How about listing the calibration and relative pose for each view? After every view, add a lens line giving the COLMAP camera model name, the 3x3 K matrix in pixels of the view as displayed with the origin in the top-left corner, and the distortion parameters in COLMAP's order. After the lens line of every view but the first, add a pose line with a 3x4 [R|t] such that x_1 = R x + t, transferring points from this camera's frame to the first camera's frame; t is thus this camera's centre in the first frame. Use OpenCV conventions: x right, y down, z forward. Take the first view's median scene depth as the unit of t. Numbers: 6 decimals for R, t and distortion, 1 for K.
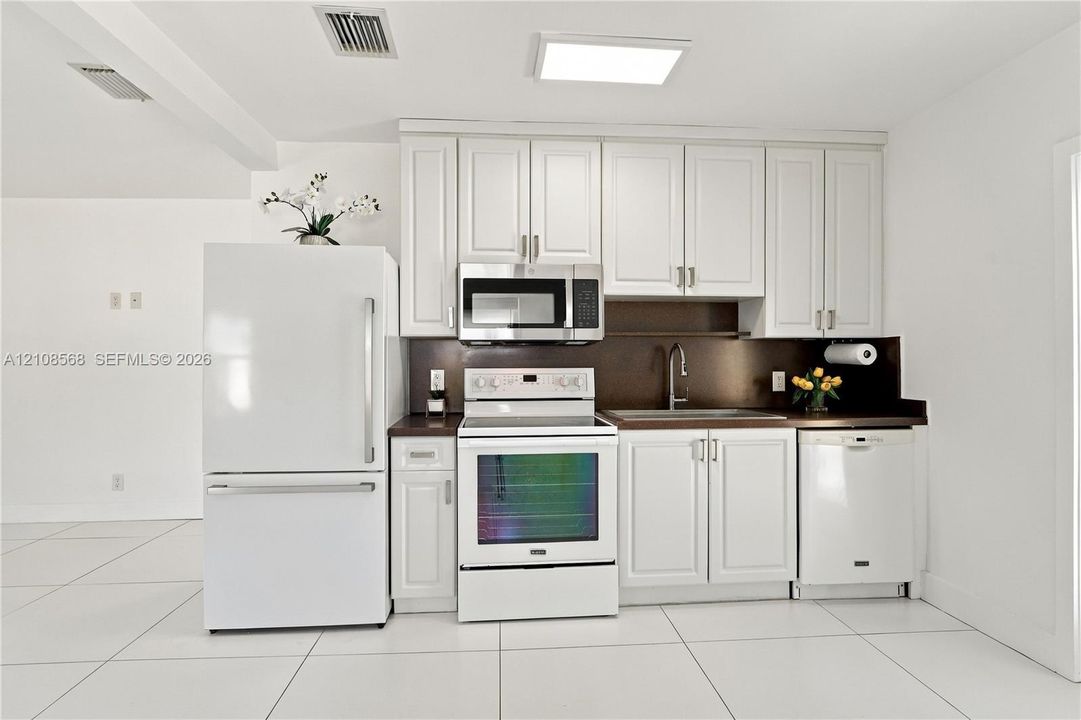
lens RADIAL K [[502.7, 0, 537.1], [0, 502.7, 363.9], [0, 0, 1]] dist [-0.018855, -0.000663]
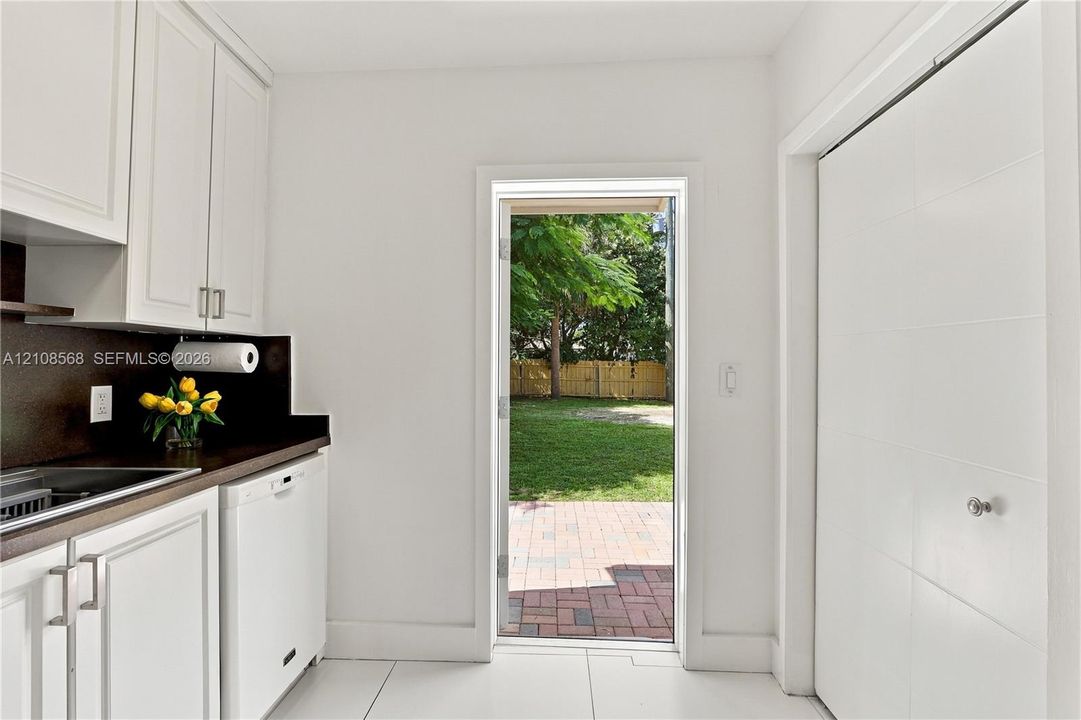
lens RADIAL K [[502.7, 0, 535.5], [0, 502.7, 360.7], [0, 0, 1]] dist [-0.018855, -0.000663]
pose [[0.124610, 0.015505, 0.992085, -0.003784], [0.006714, 0.999842, -0.016470, -0.000716], [-0.992183, 0.008714, 0.124486, 0.520009]]
